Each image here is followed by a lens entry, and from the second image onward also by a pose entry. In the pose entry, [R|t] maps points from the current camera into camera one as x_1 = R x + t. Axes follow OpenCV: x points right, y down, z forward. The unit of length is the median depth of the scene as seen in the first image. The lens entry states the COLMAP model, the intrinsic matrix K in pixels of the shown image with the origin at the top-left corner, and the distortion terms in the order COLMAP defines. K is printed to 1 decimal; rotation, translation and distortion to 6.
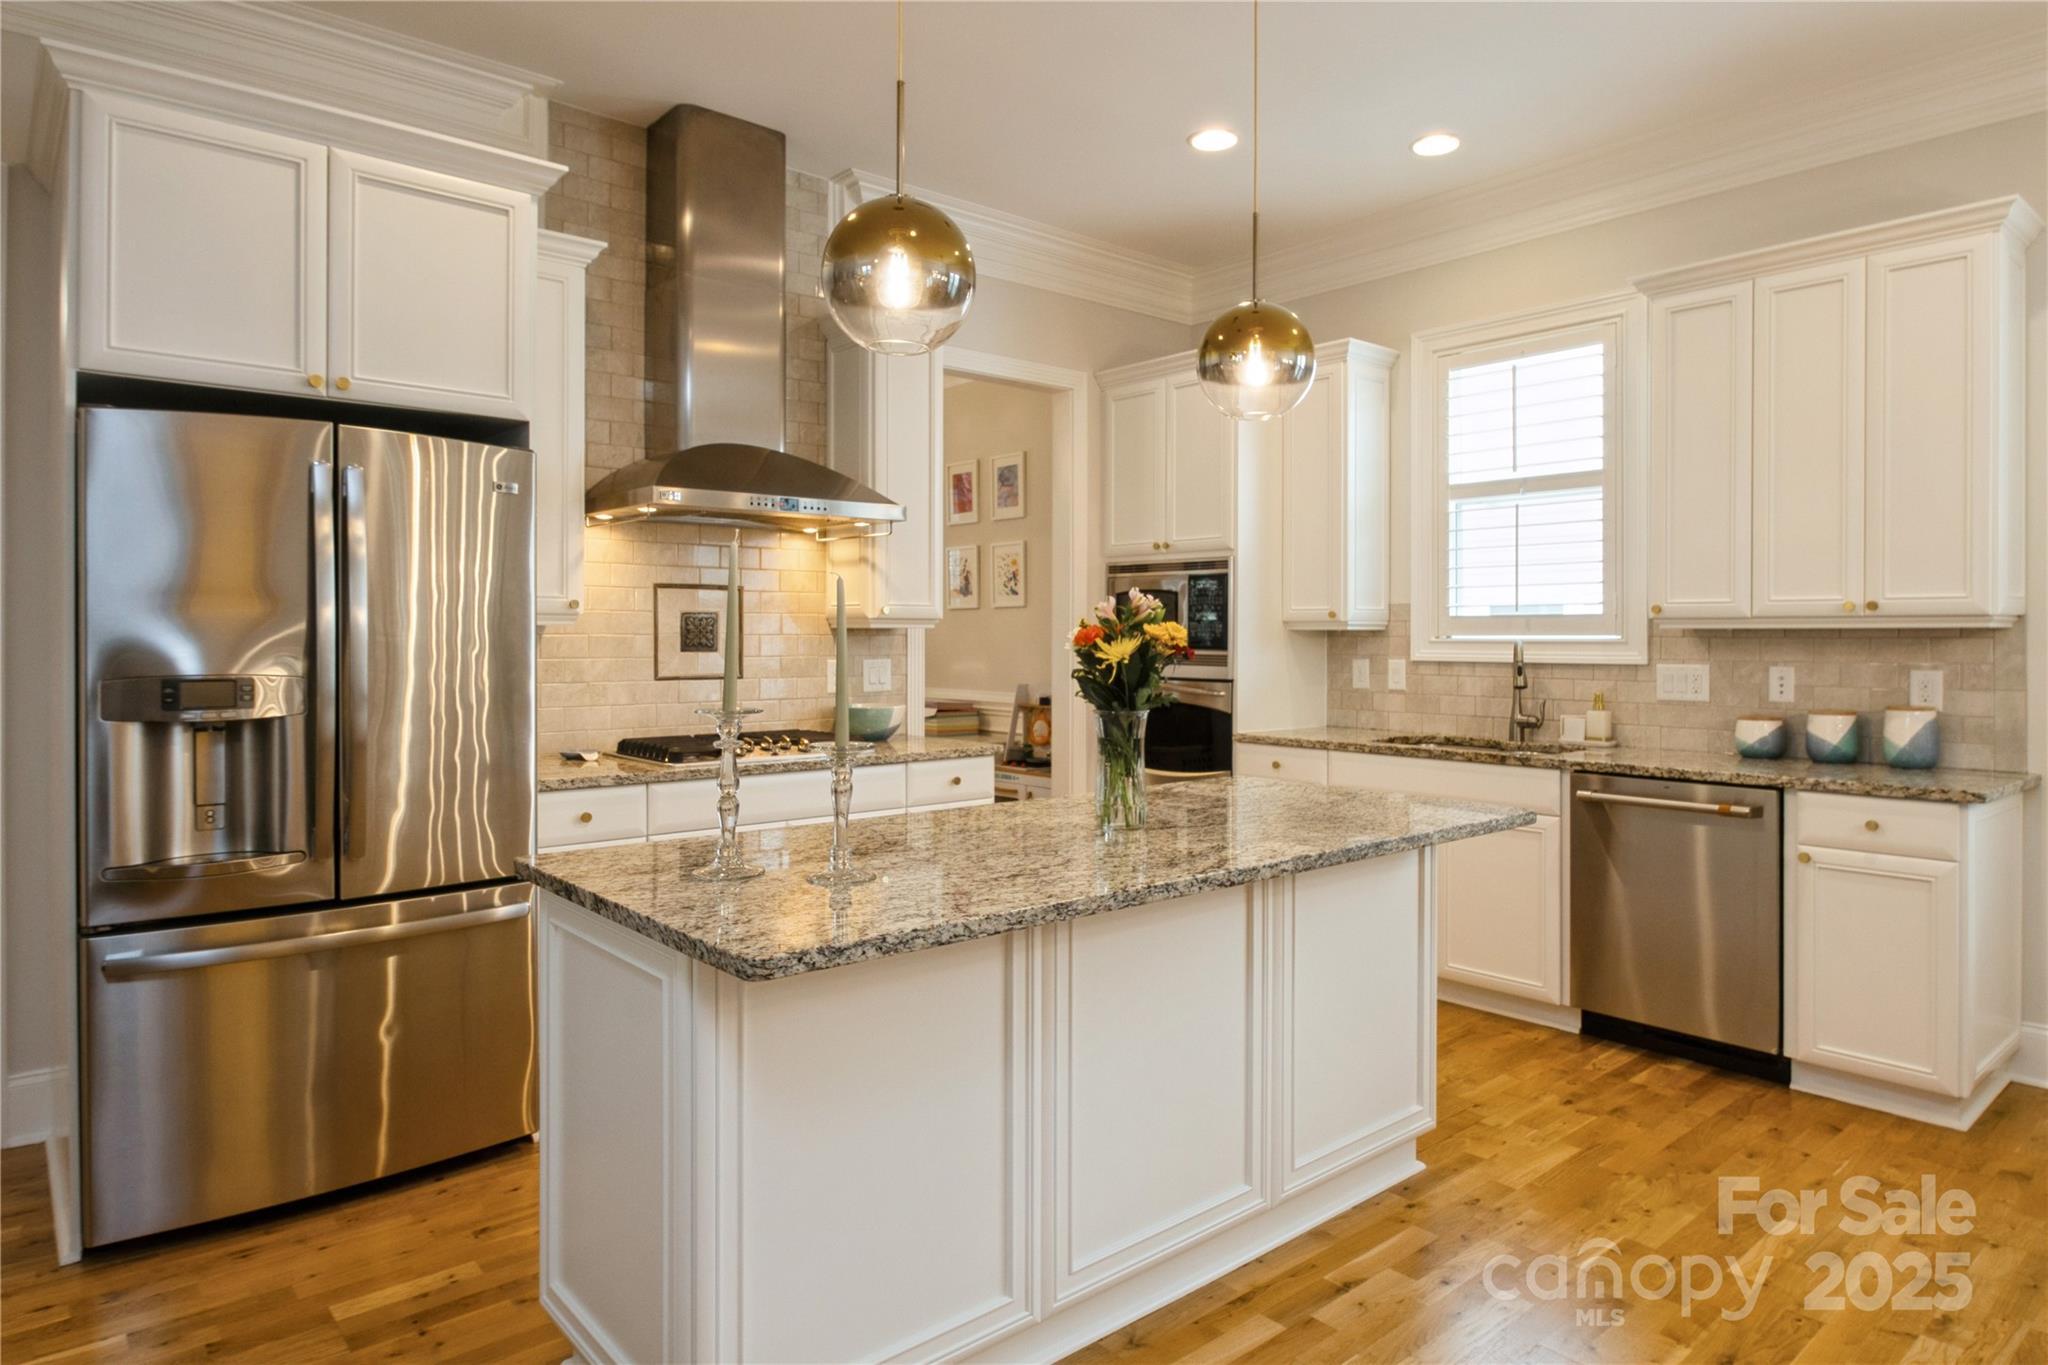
lens RADIAL K [[1226.3, 0, 1025.5], [0, 1226.3, 649.4], [0, 0, 1]] dist [-0.002442, 0.000895]
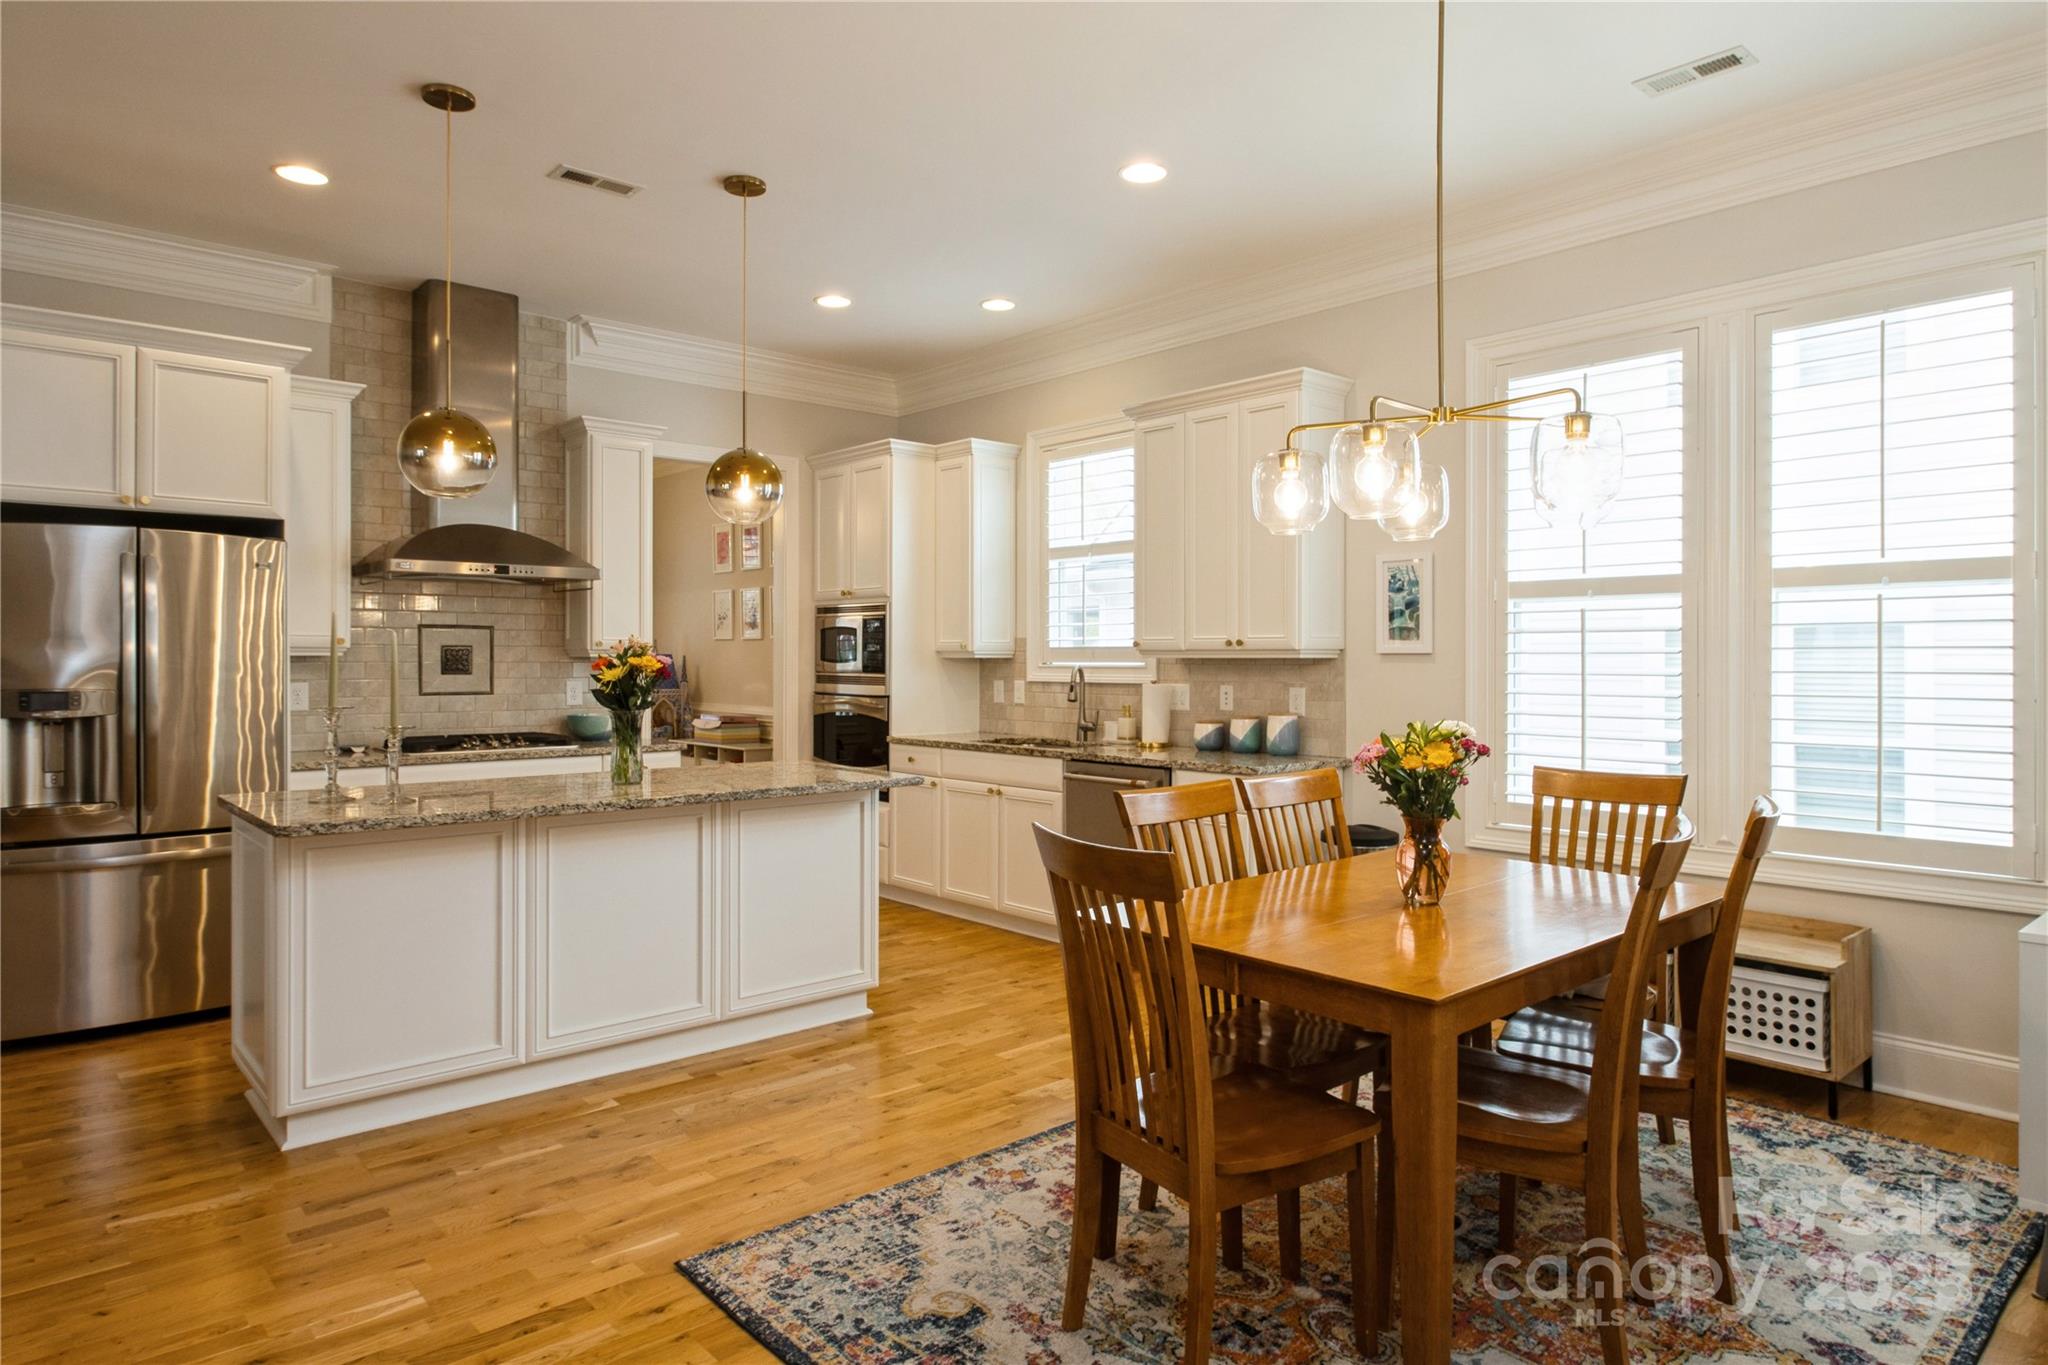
lens RADIAL K [[1211.8, 0, 1021.9], [0, 1211.8, 671.0], [0, 0, 1]] dist [0.003485, -0.001486]
pose [[0.999836, -0.000021, 0.018114, 0.340236], [0.000044, 0.999999, -0.001268, -0.000185], [-0.018114, 0.001268, 0.999835, -0.358912]]
